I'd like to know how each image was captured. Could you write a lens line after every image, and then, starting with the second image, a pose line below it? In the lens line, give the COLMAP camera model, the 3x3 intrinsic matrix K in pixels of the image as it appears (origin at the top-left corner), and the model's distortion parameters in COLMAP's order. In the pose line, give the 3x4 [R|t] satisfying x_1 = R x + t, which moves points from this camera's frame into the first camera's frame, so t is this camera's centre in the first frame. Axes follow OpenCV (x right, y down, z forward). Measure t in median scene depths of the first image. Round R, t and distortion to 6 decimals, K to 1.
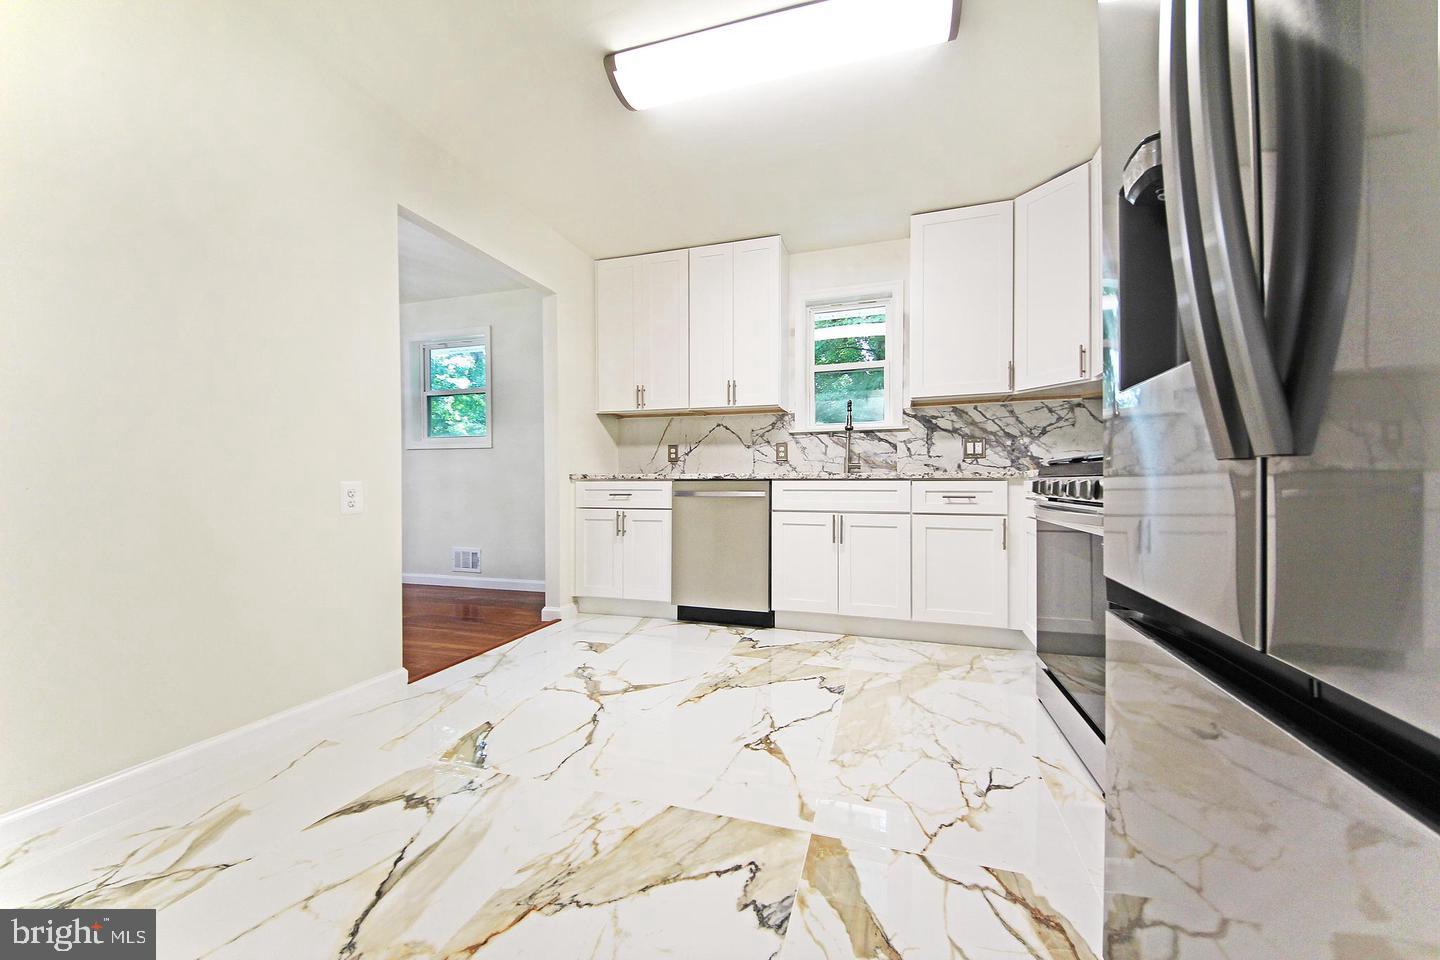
lens RADIAL K [[554.3, 0, 711.9], [0, 554.3, 482.4], [0, 0, 1]] dist [0.022504, -0.011866]
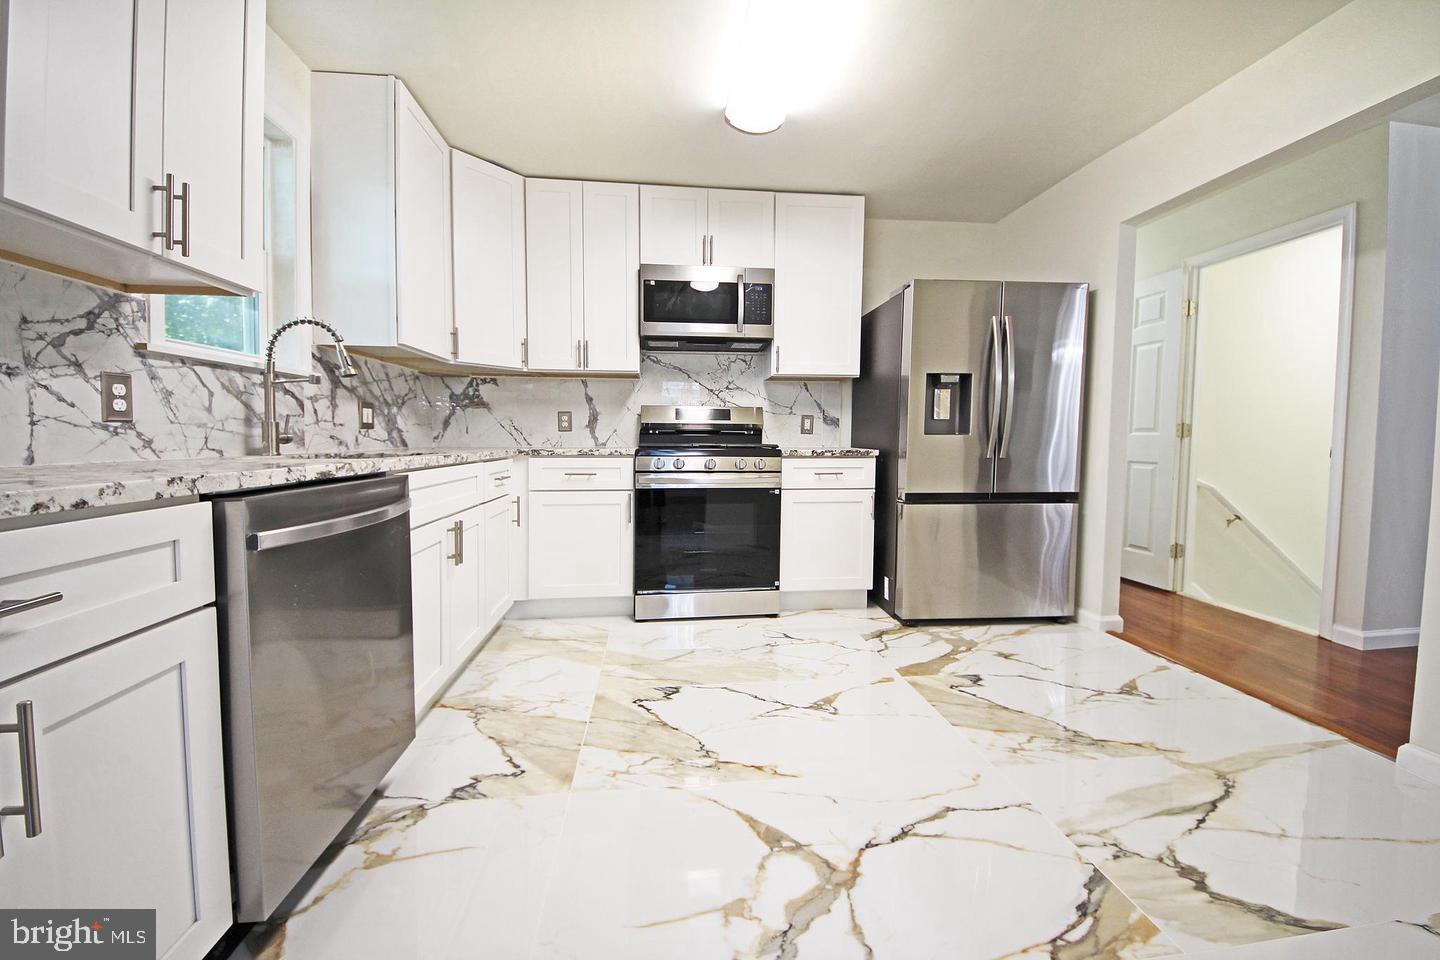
lens RADIAL K [[554.3, 0, 718.4], [0, 554.3, 461.4], [0, 0, 1]] dist [0.022504, -0.011866]
pose [[-0.438866, -0.041191, 0.897608, -0.502311], [-0.002462, 0.999000, 0.044641, -0.040399], [-0.898549, 0.017382, -0.438529, 1.063501]]
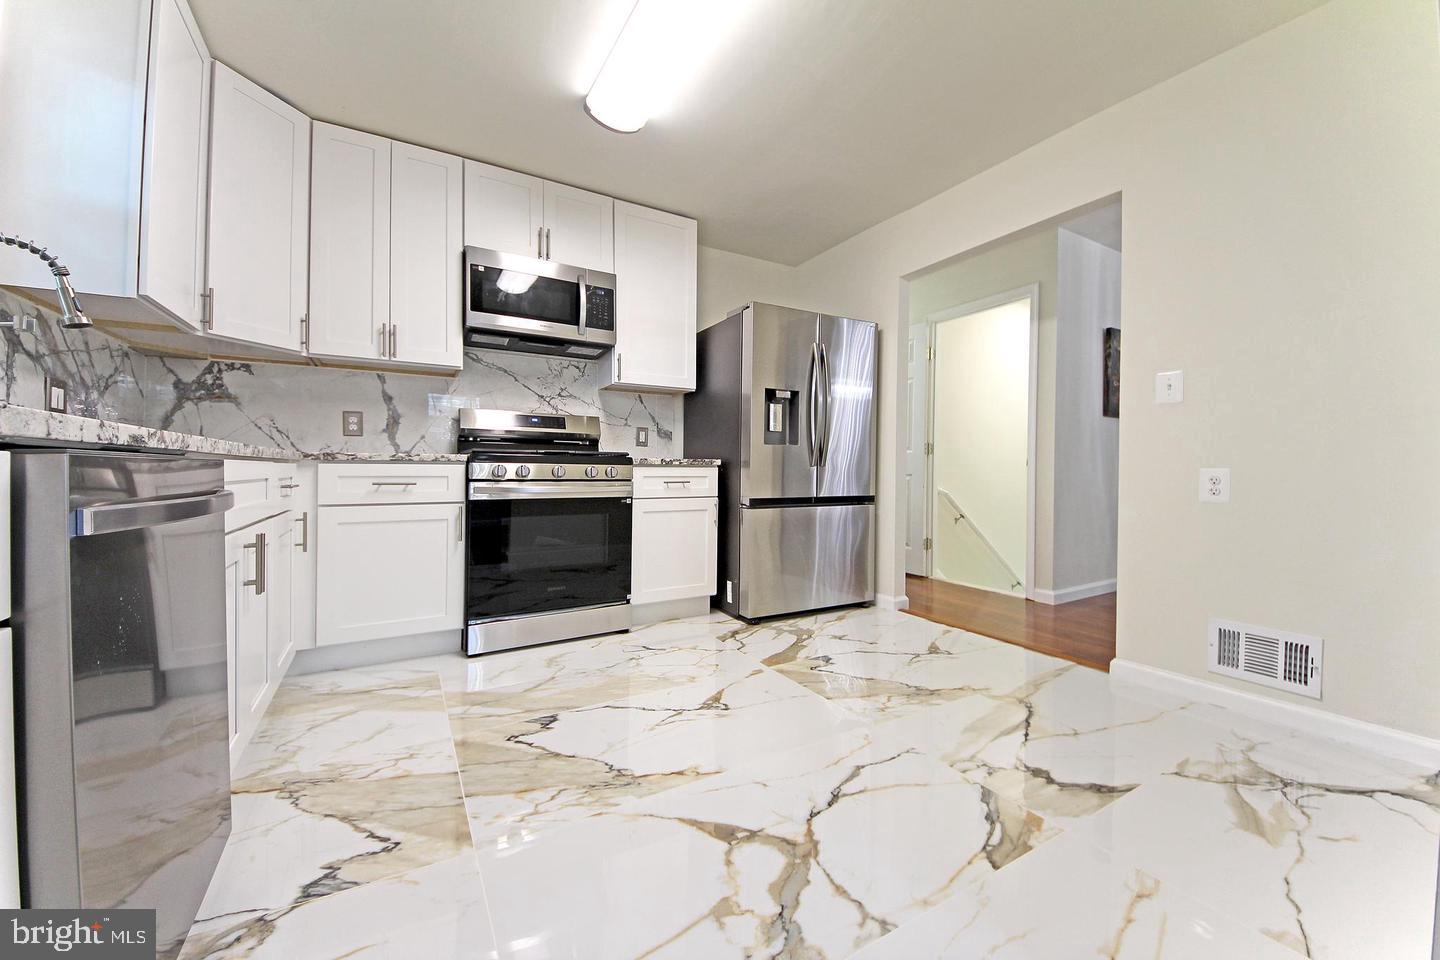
lens RADIAL K [[554.3, 0, 721.3], [0, 554.3, 472.6], [0, 0, 1]] dist [0.022504, -0.011866]
pose [[-0.765934, -0.006880, 0.642882, -0.397341], [-0.003463, 0.999972, 0.006576, 0.003320], [-0.642910, 0.002810, -0.765937, 1.170080]]
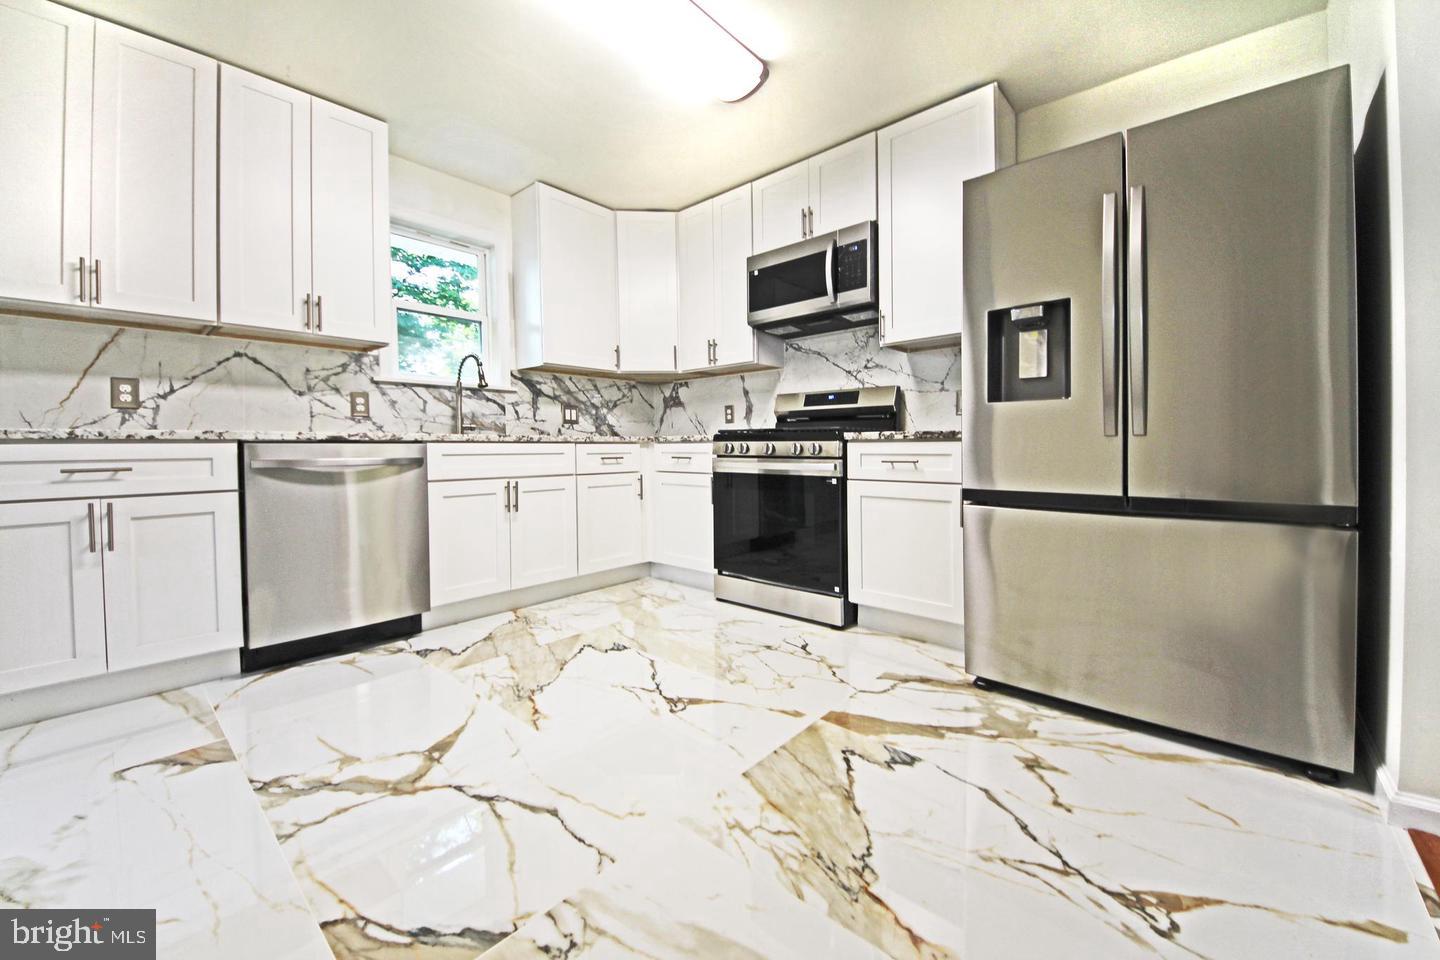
lens RADIAL K [[554.3, 0, 729.3], [0, 554.3, 459.2], [0, 0, 1]] dist [0.022504, -0.011866]
pose [[0.377027, -0.021092, 0.925962, -0.507334], [0.006041, 0.999775, 0.020313, 0.006902], [-0.926183, -0.002065, 0.377069, 0.344227]]
